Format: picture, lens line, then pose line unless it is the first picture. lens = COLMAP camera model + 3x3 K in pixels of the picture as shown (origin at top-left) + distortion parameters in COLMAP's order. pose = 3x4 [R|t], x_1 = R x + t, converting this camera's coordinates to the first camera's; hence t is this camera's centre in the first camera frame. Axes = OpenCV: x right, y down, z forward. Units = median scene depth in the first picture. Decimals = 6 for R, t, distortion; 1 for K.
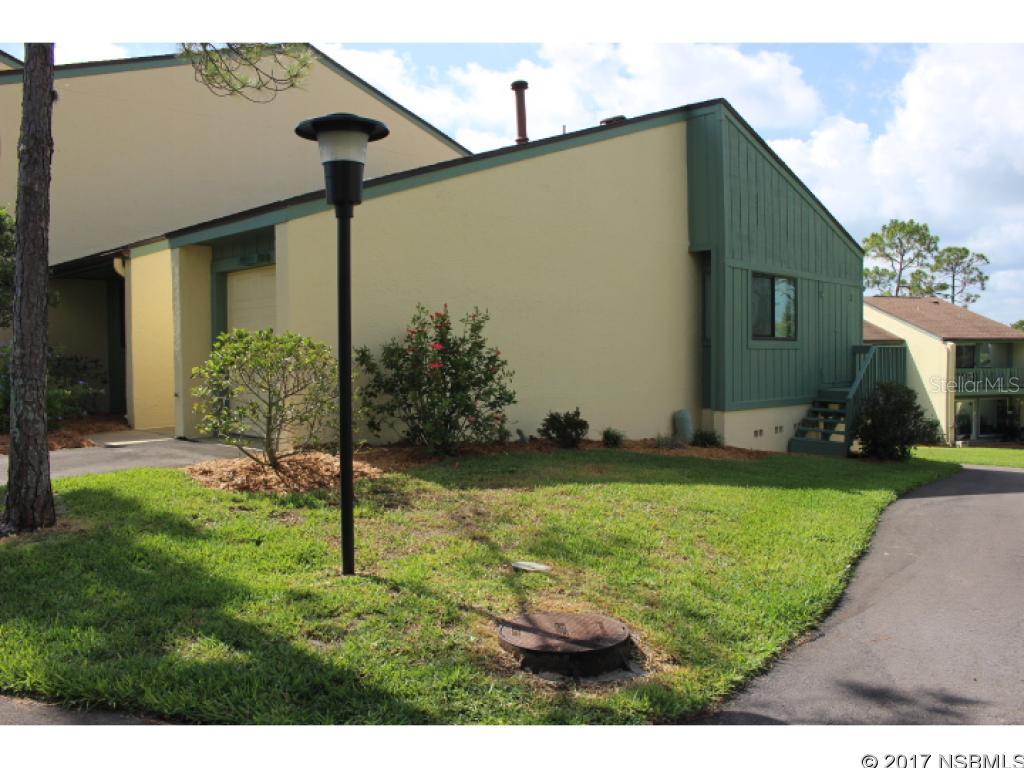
lens RADIAL K [[854.4, 0, 512.0], [0, 854.4, 384.0], [0, 0, 1]] dist [-0.152118, 0.125749]
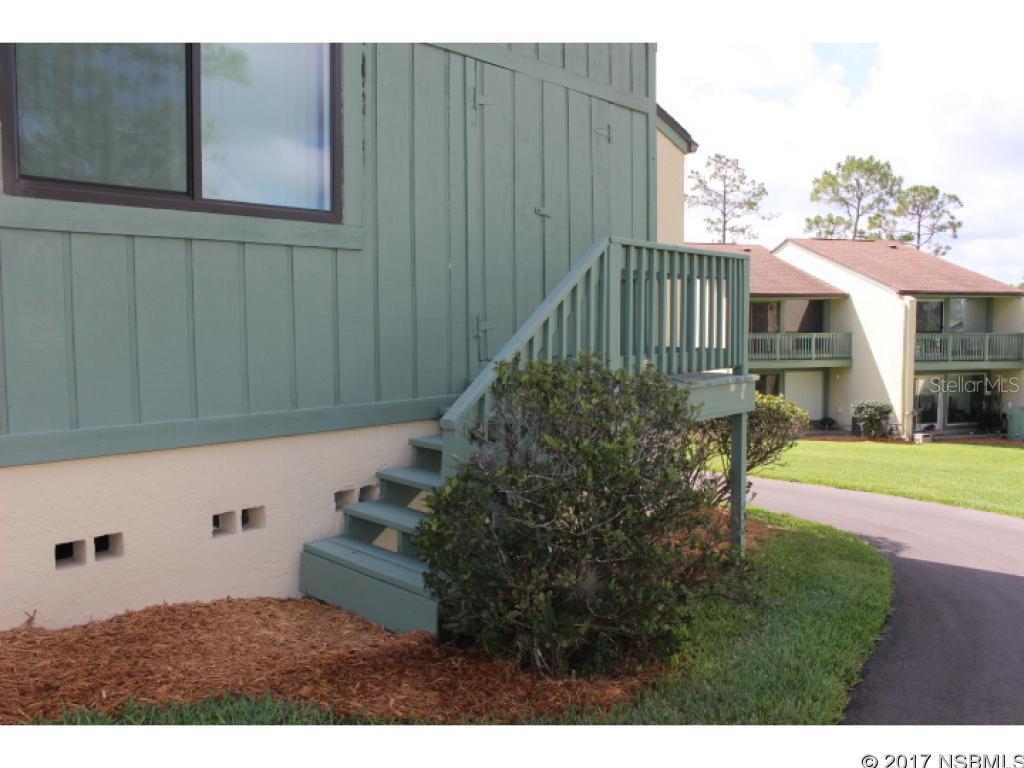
lens RADIAL K [[854.4, 0, 512.0], [0, 854.4, 384.0], [0, 0, 1]] dist [-0.152118, 0.125749]
pose [[0.999526, 0.001896, 0.030714, 0.109820], [-0.003098, 0.999228, 0.039154, -0.001255], [-0.030616, -0.039230, 0.998761, 0.193556]]
